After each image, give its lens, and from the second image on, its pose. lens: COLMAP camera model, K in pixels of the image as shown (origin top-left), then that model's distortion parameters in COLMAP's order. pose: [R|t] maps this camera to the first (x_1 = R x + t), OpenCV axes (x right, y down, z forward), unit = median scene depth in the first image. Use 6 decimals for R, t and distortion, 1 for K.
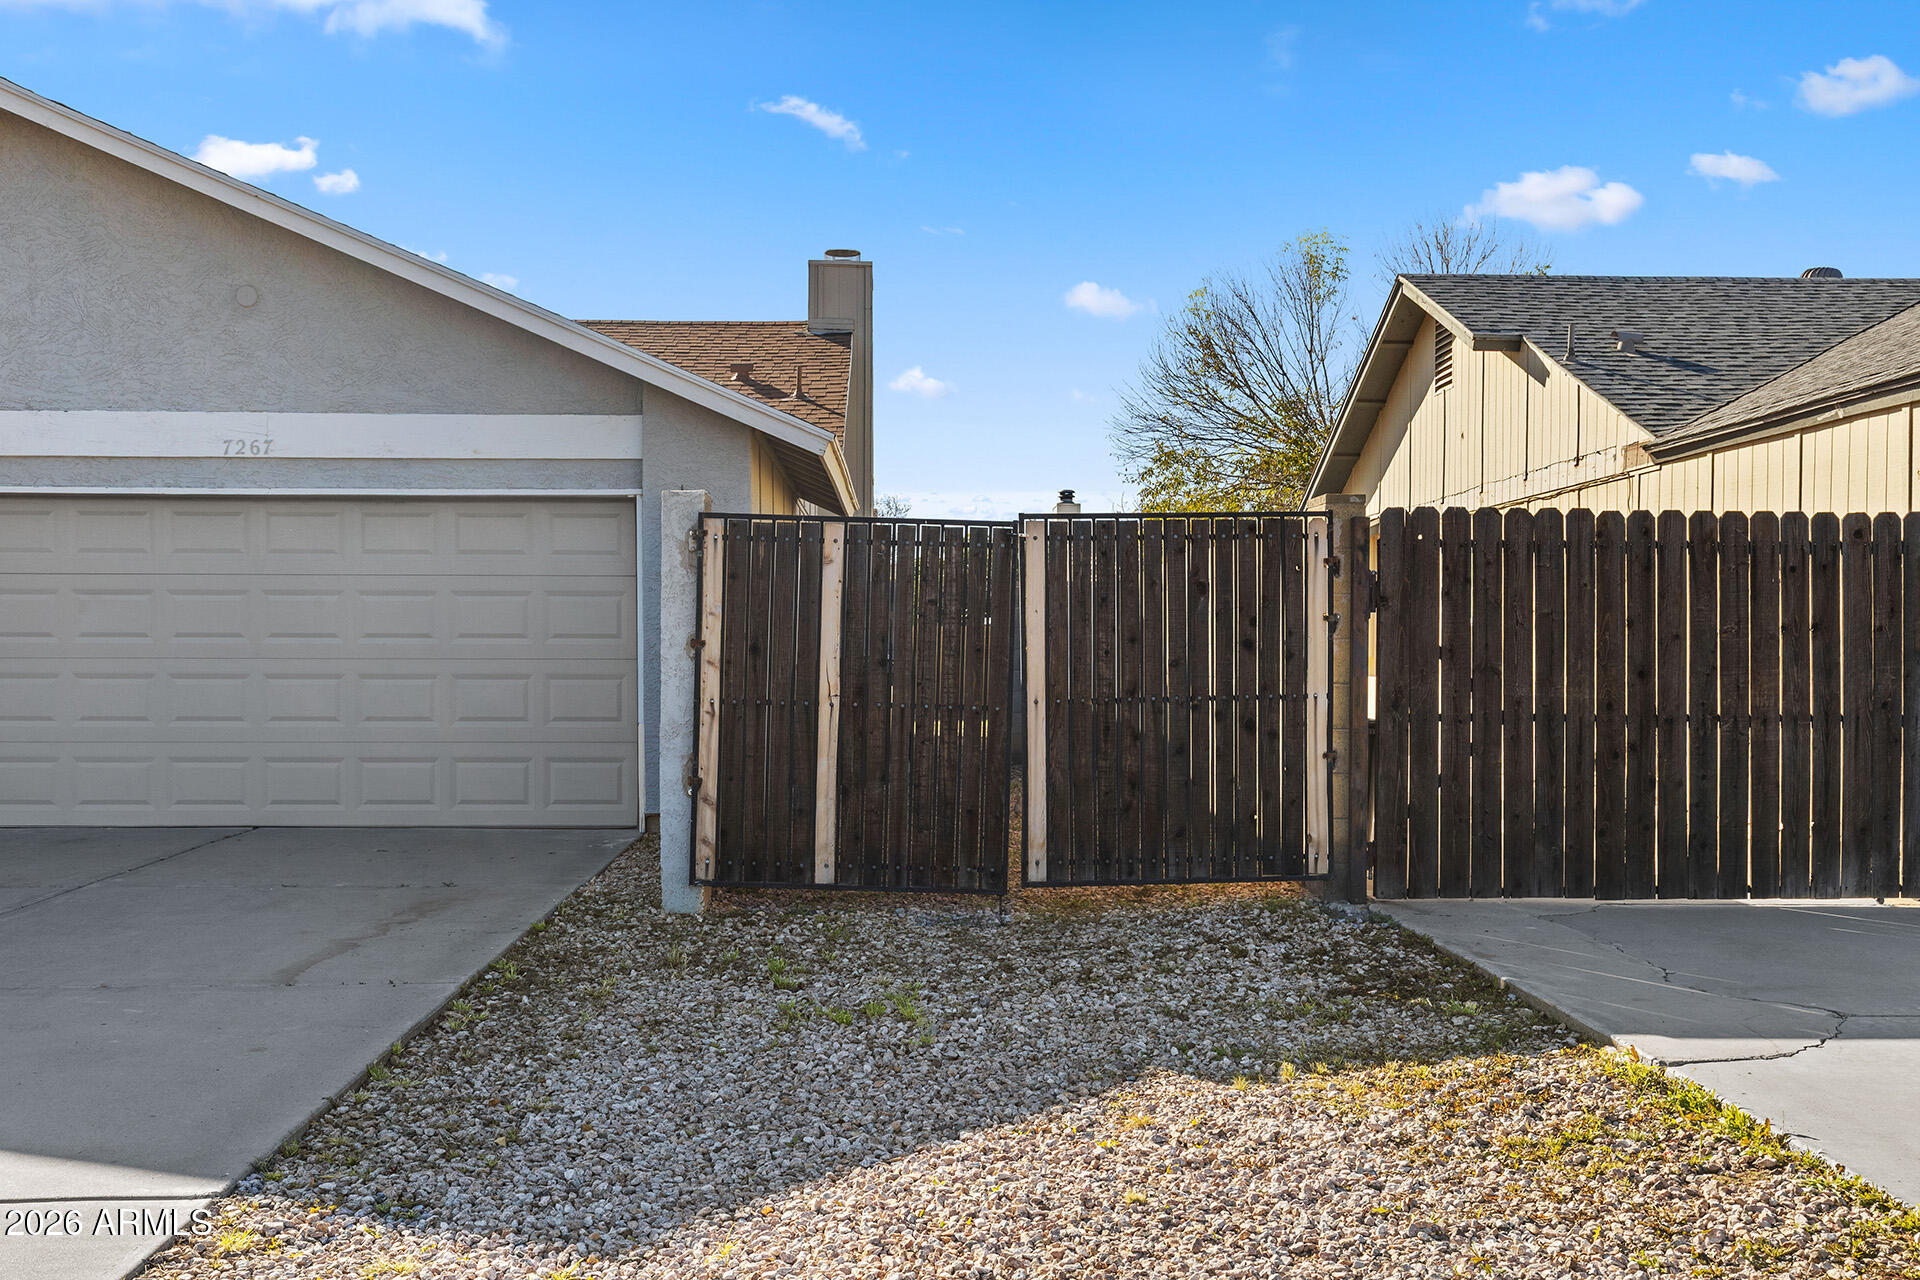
lens RADIAL K [[1899.6, 0, 967.8], [0, 1899.6, 680.6], [0, 0, 1]] dist [0.003565, 0.000000]
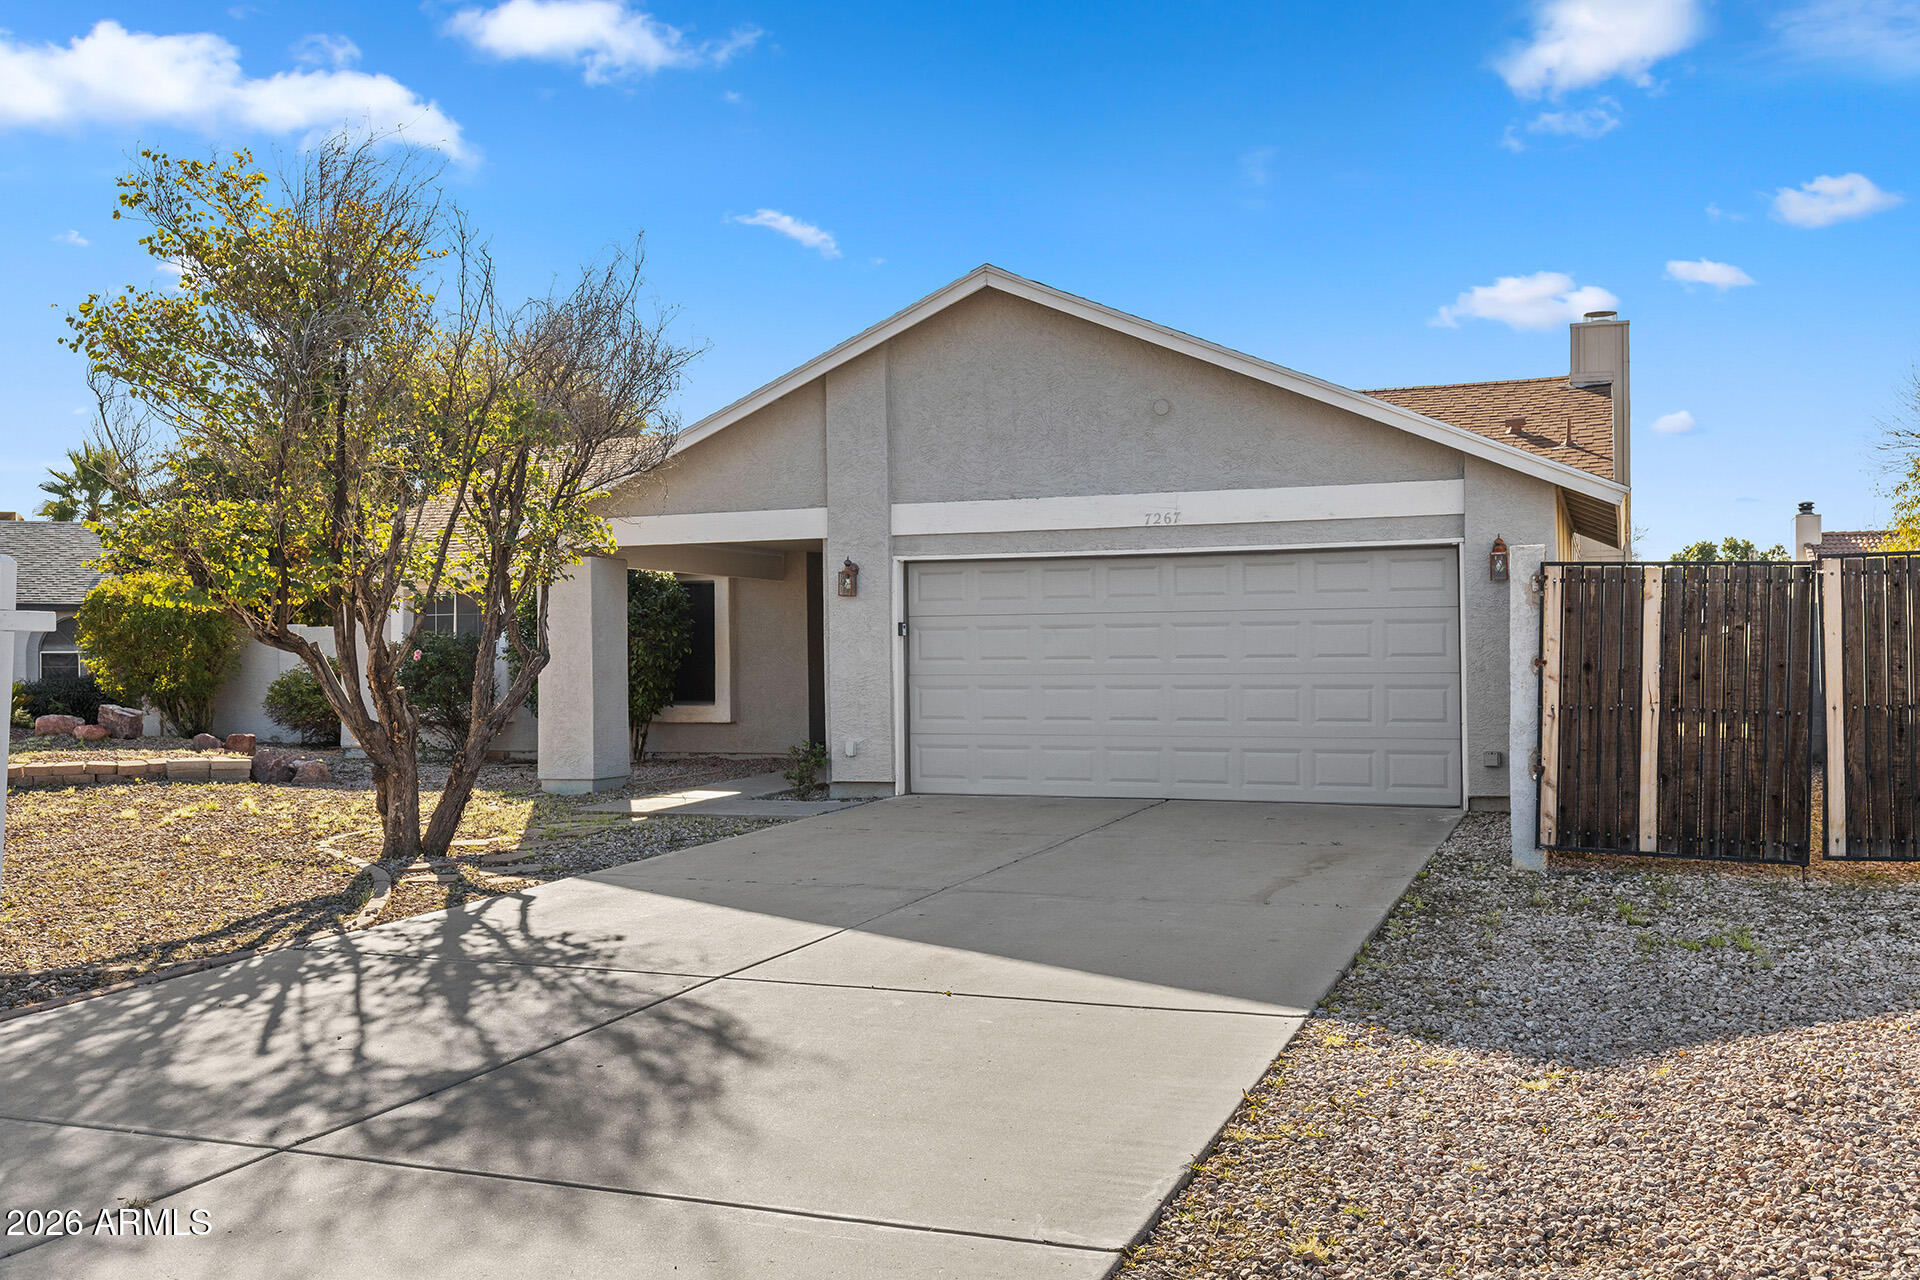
lens RADIAL K [[1678.1, 0, 954.5], [0, 1678.1, 656.1], [0, 0, 1]] dist [-0.003072, 0.006514]
pose [[0.915440, -0.010813, -0.402309, -0.041057], [0.003685, 0.999822, -0.018487, -0.003631], [0.402438, 0.015441, 0.915317, -0.183547]]
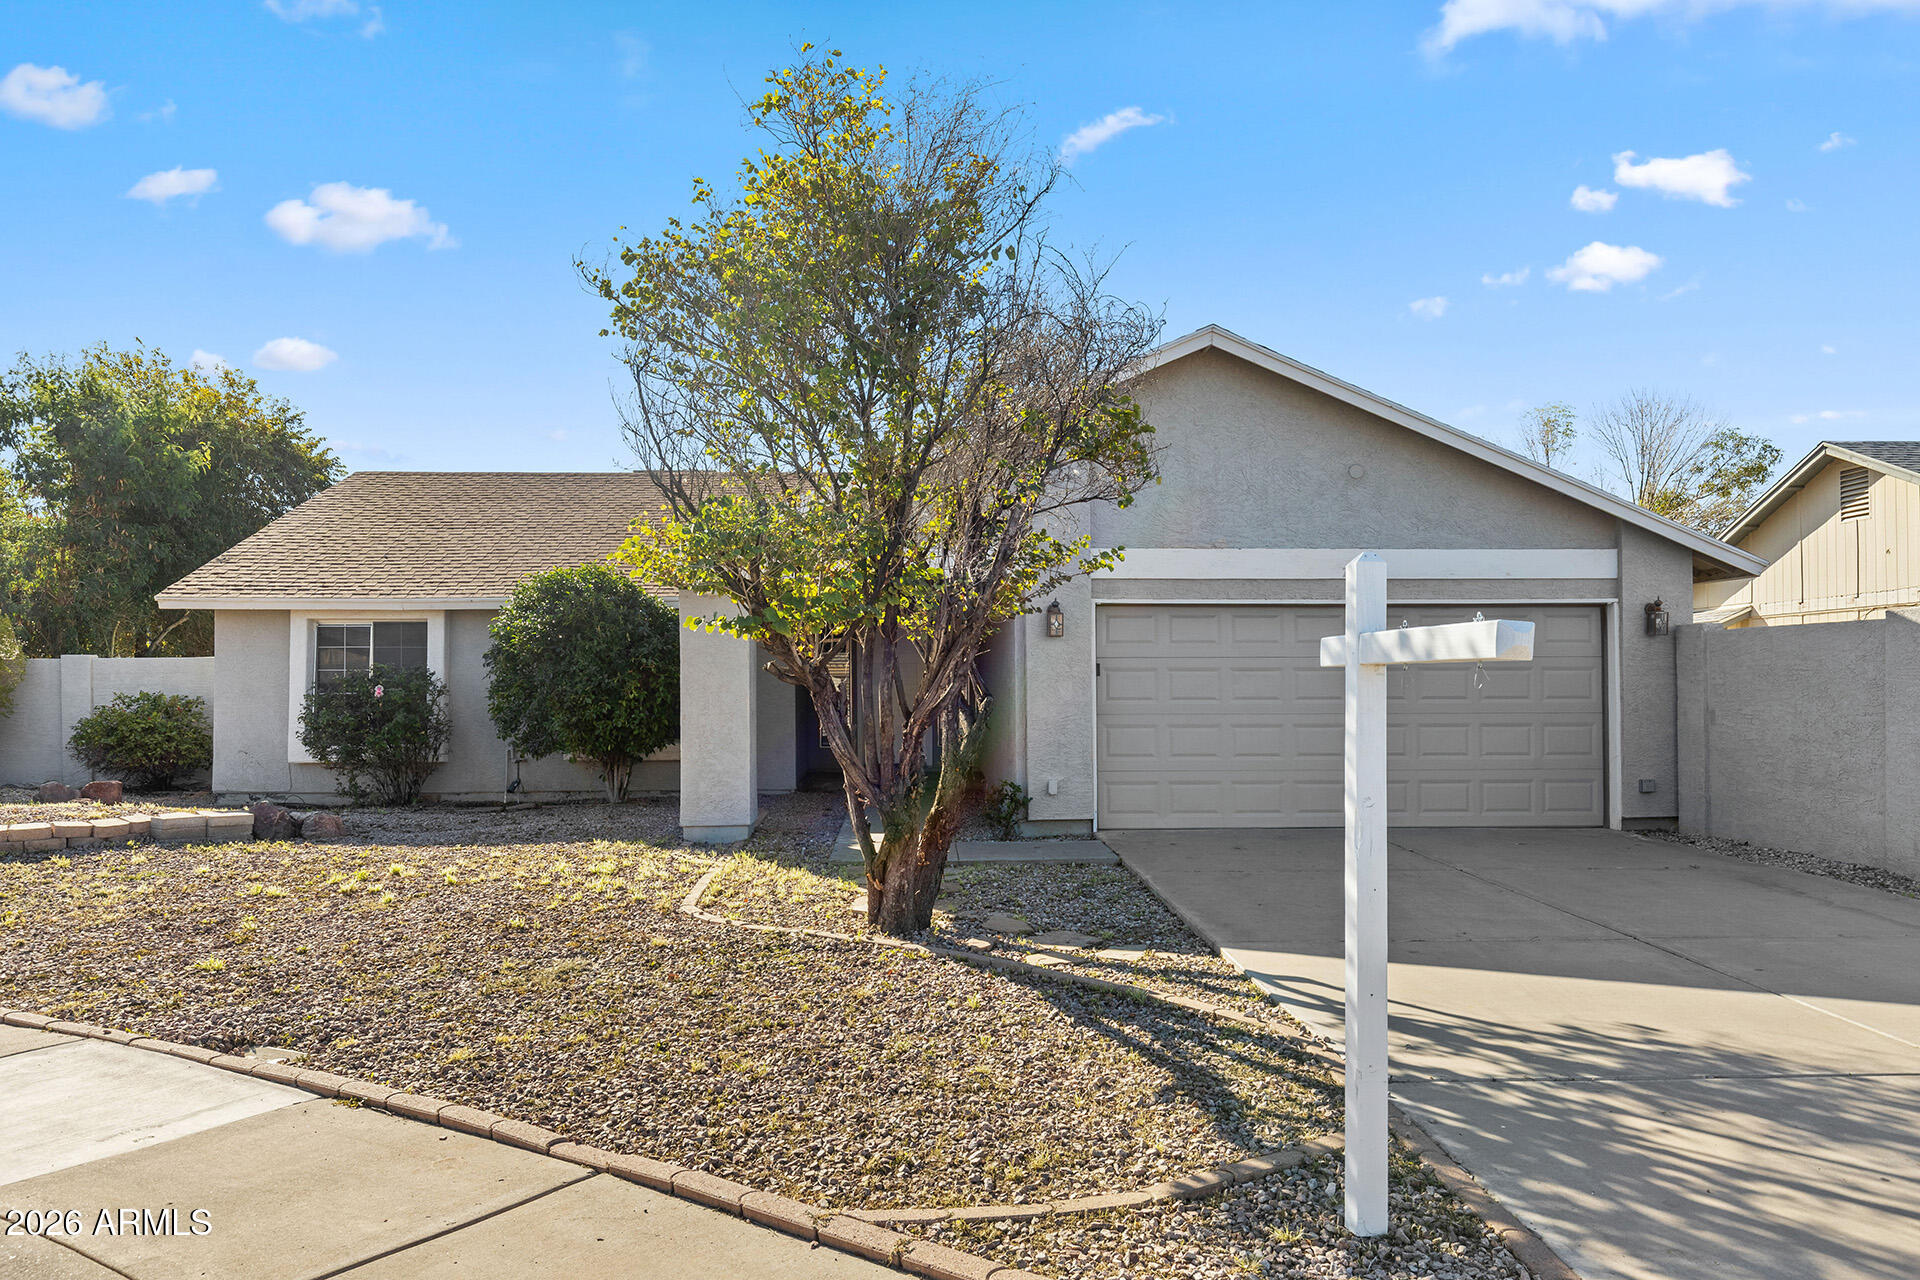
lens RADIAL K [[1422.6, 0, 960.0], [0, 1422.6, 655.0], [0, 0, 1]] dist [0.005218, 0.003315]
pose [[0.999984, -0.005612, 0.001038, -0.828706], [0.005655, 0.998830, -0.048020, -0.007094], [-0.000767, 0.048025, 0.998846, -0.134867]]
